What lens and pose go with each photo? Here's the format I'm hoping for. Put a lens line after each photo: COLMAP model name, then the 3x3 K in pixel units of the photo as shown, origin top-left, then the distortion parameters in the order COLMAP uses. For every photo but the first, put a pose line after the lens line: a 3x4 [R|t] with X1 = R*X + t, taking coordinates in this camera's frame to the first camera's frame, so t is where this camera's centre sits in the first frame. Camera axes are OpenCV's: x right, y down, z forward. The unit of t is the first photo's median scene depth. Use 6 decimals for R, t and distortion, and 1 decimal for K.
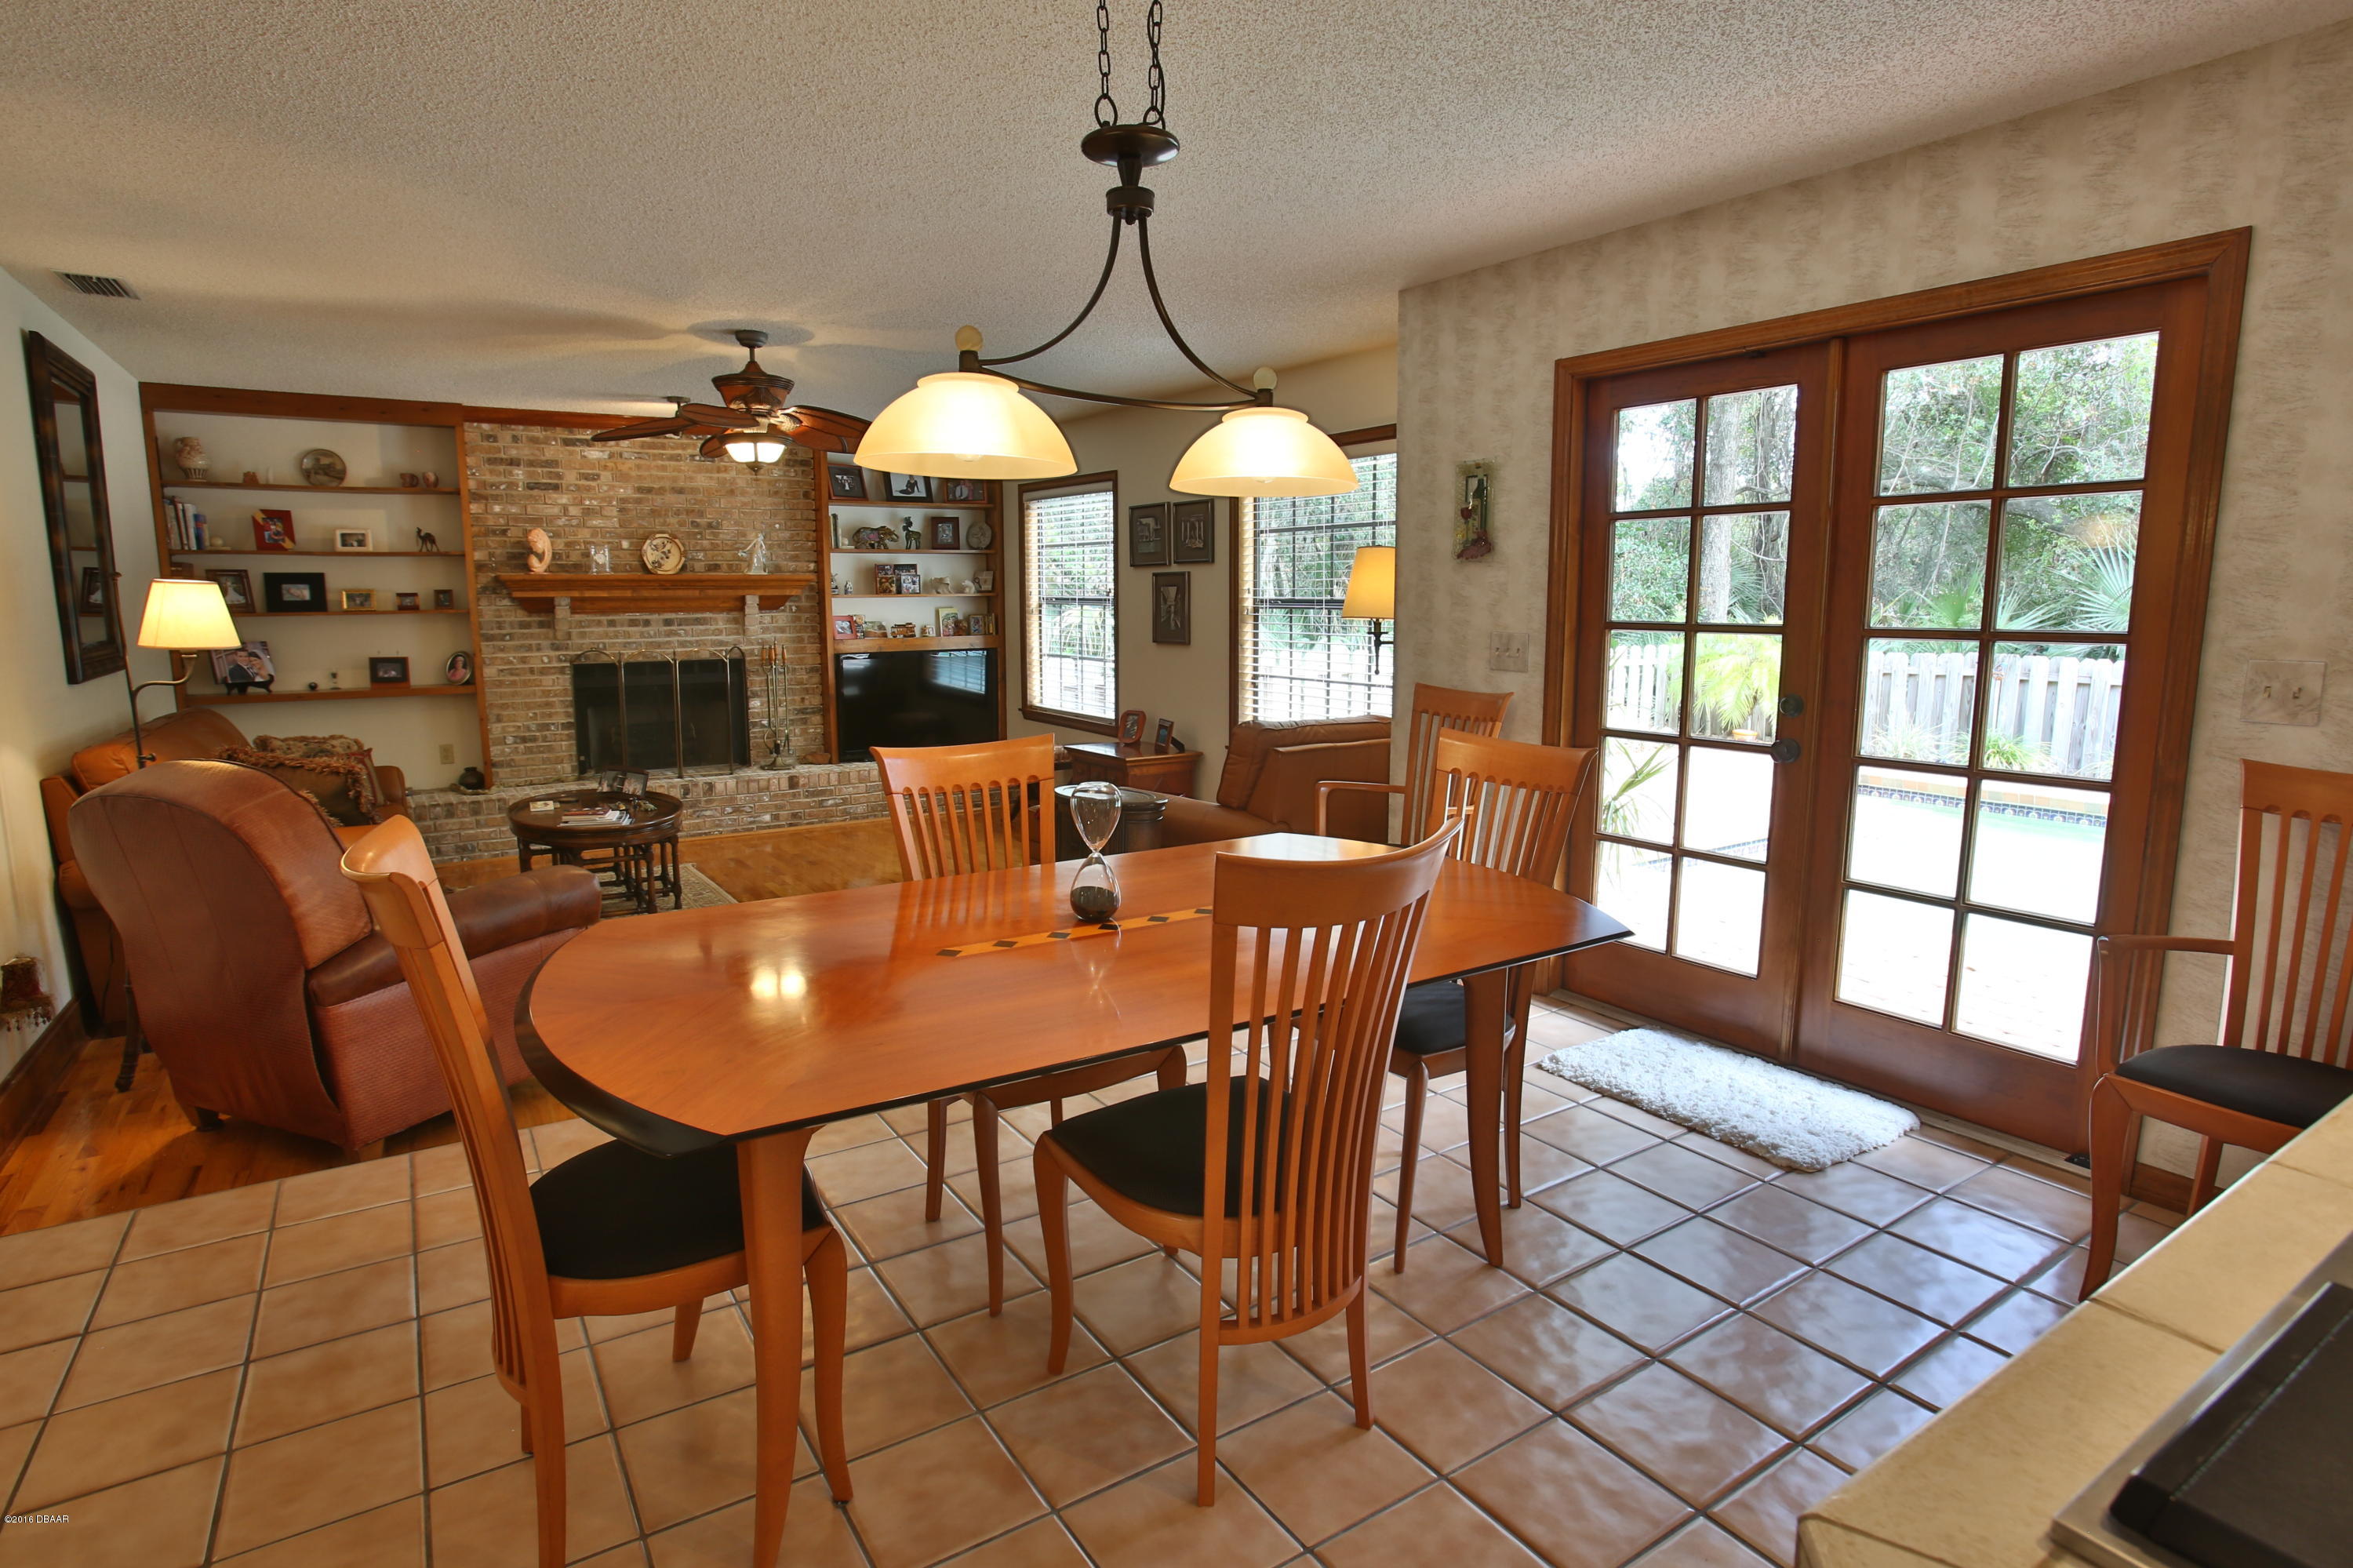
lens RADIAL K [[1215.2, 0, 1148.2], [0, 1215.2, 779.0], [0, 0, 1]] dist [-0.081348, 0.049409]
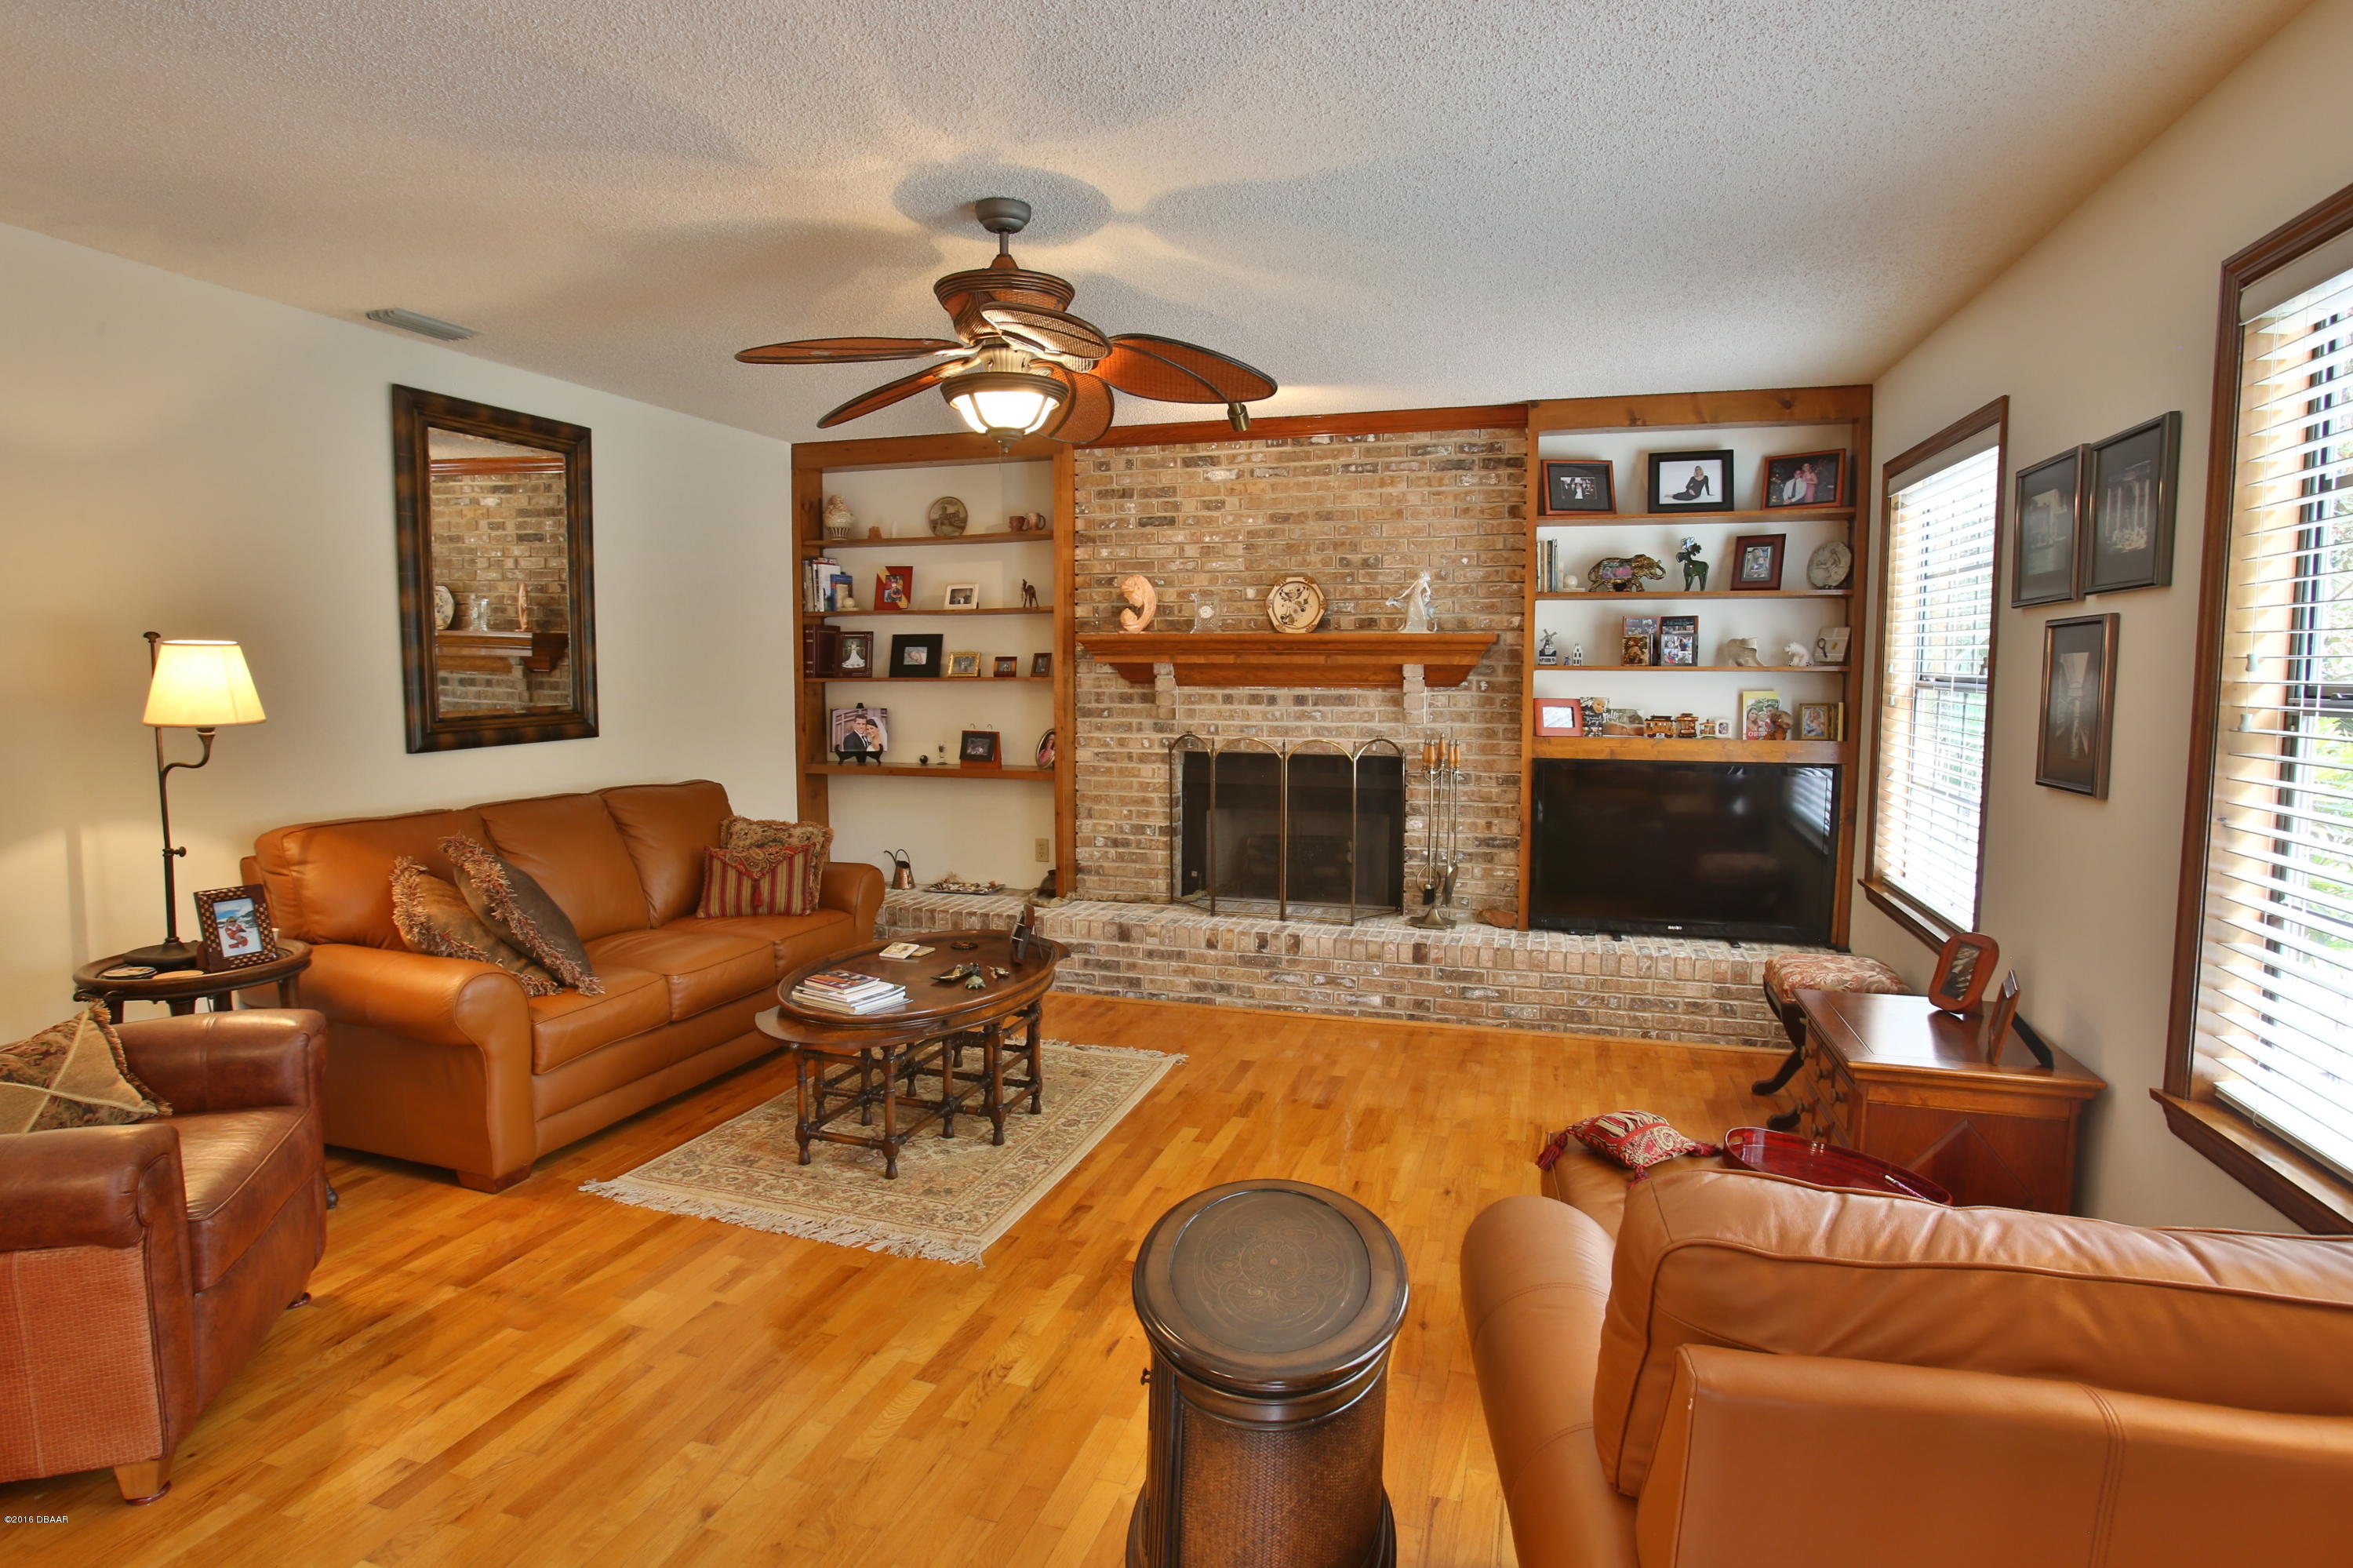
lens RADIAL K [[1267.9, 0, 1159.8], [0, 1267.9, 777.3], [0, 0, 1]] dist [-0.115603, 0.110658]
pose [[0.640400, 0.071044, -0.764749, 0.131983], [-0.118314, 0.992953, -0.006833, -0.073852], [0.758874, 0.094856, 0.644293, 0.480017]]
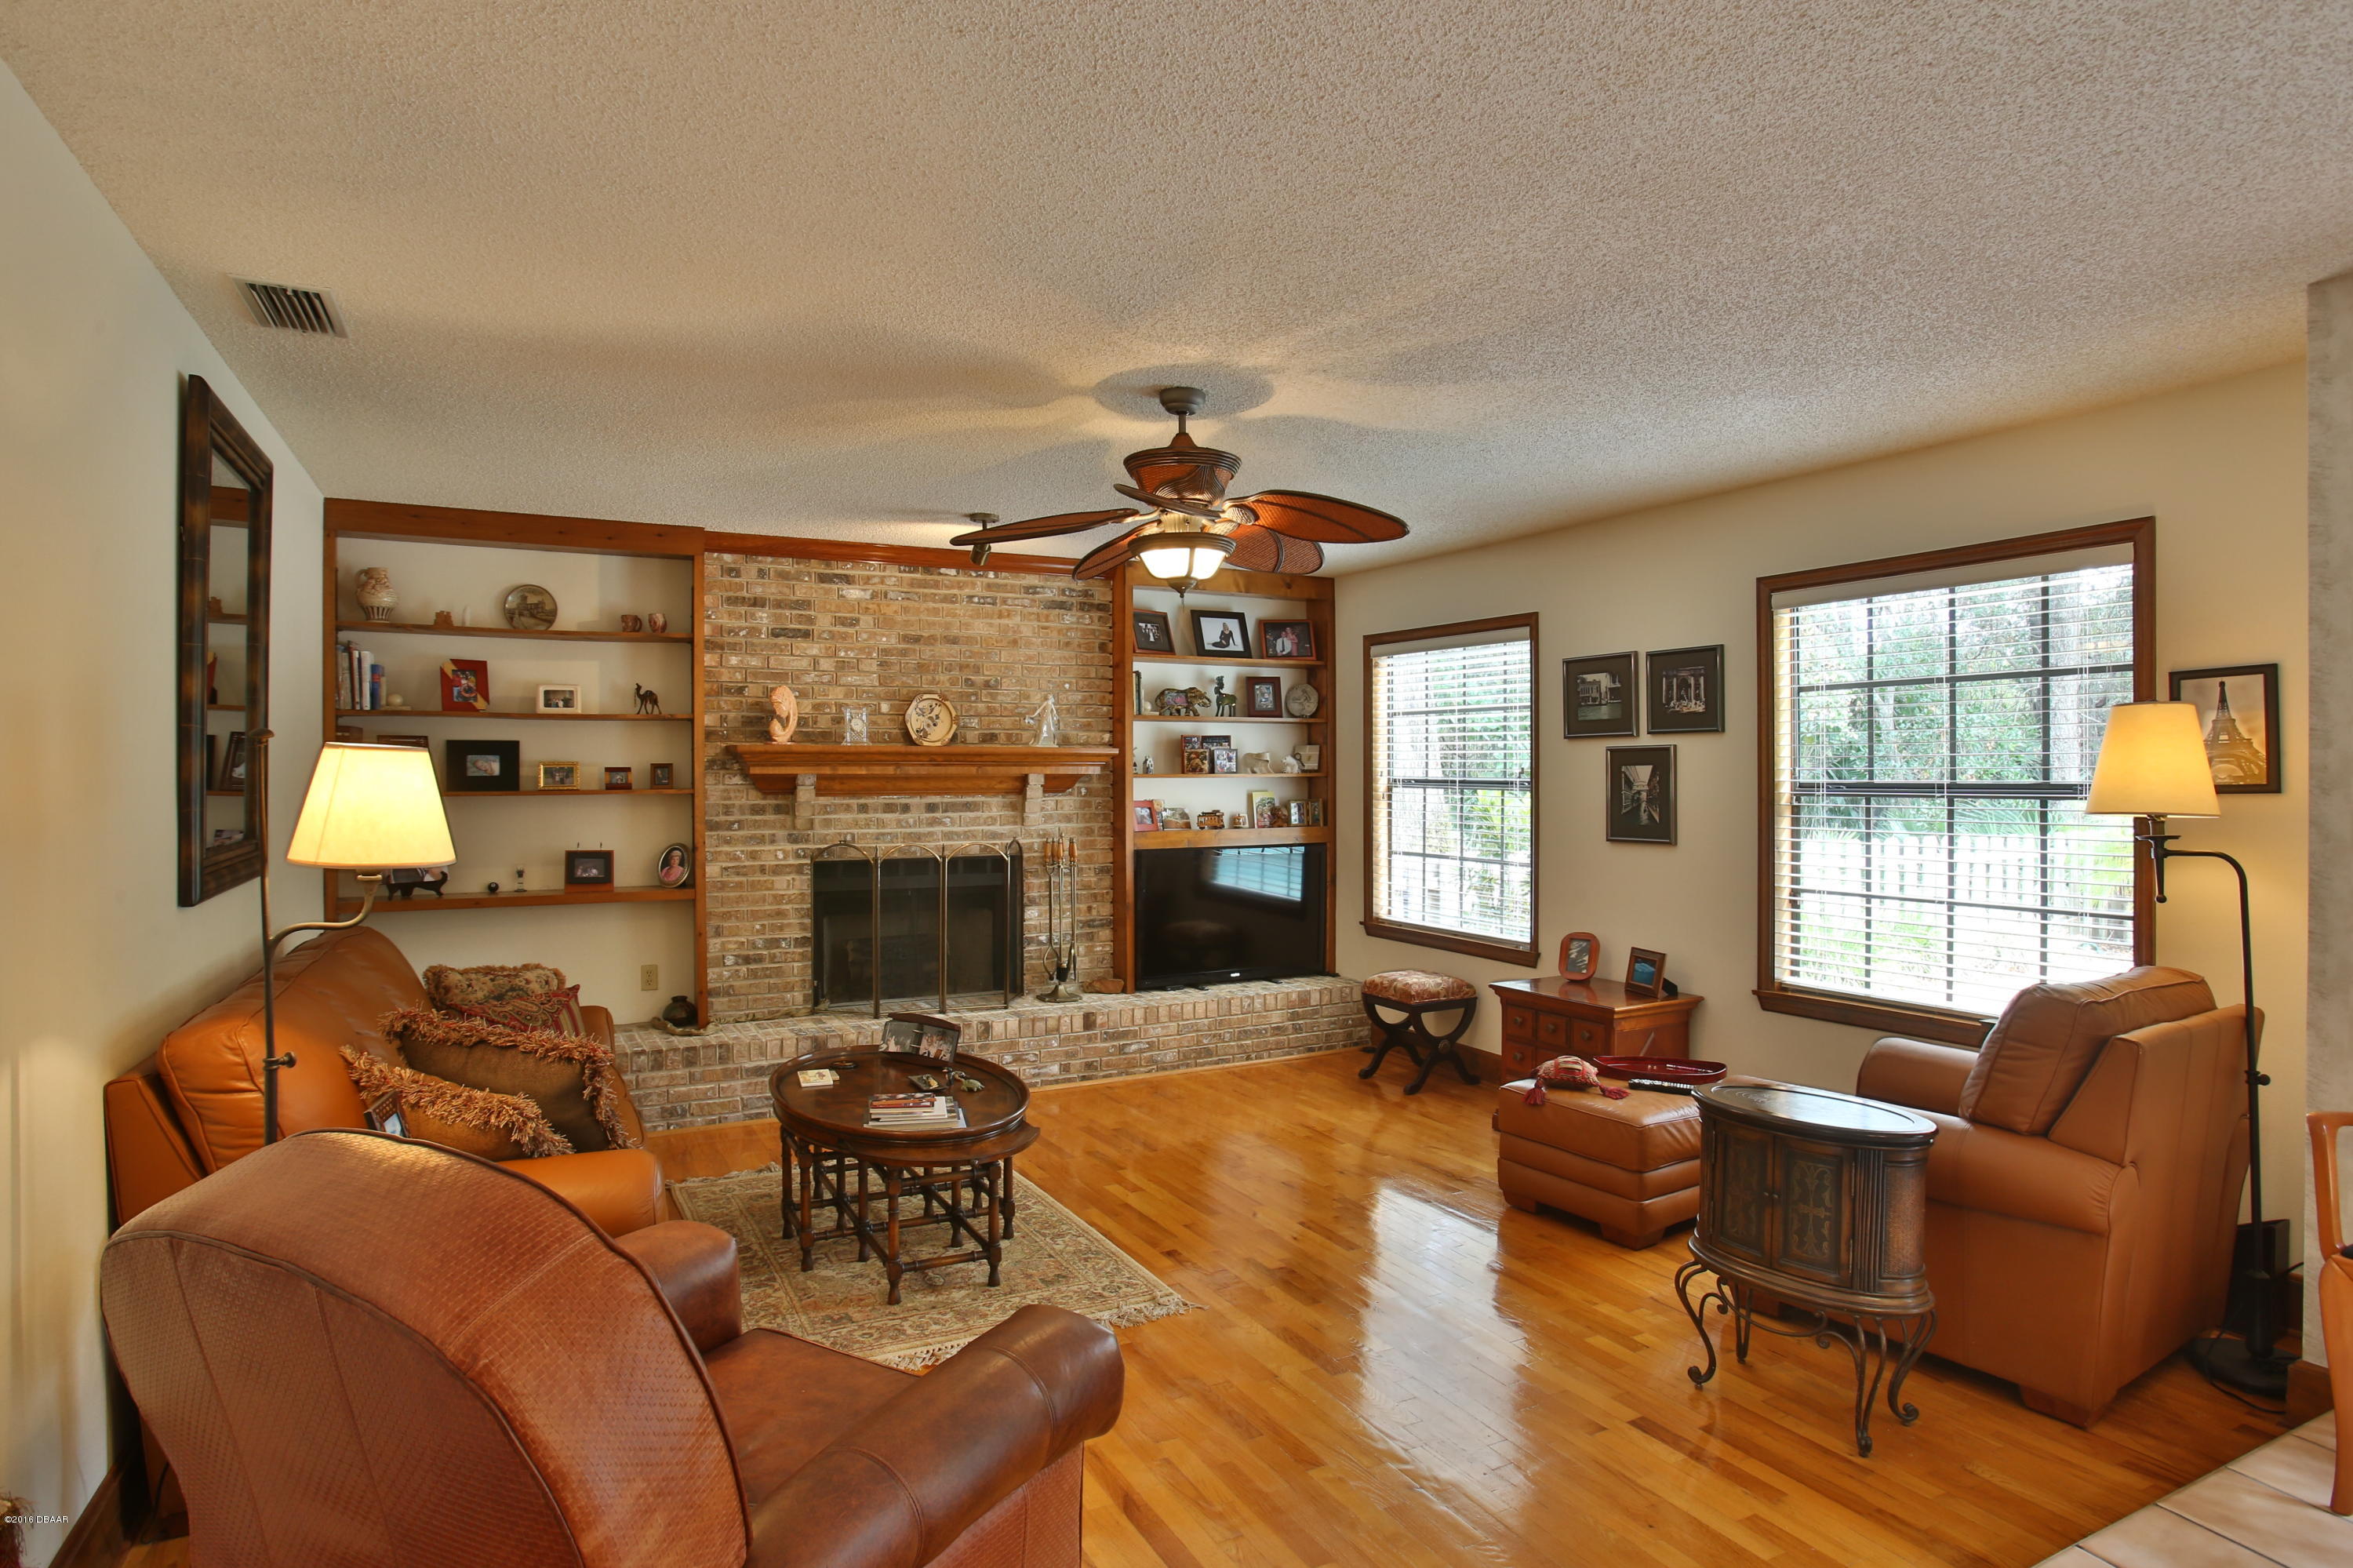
lens RADIAL K [[1267.9, 0, 1159.8], [0, 1267.9, 777.3], [0, 0, 1]] dist [-0.115603, 0.110658]
pose [[0.996277, 0.001533, -0.086199, -0.193967], [-0.014061, 0.989343, -0.144920, -0.036321], [0.085059, 0.145593, 0.985681, 0.221104]]
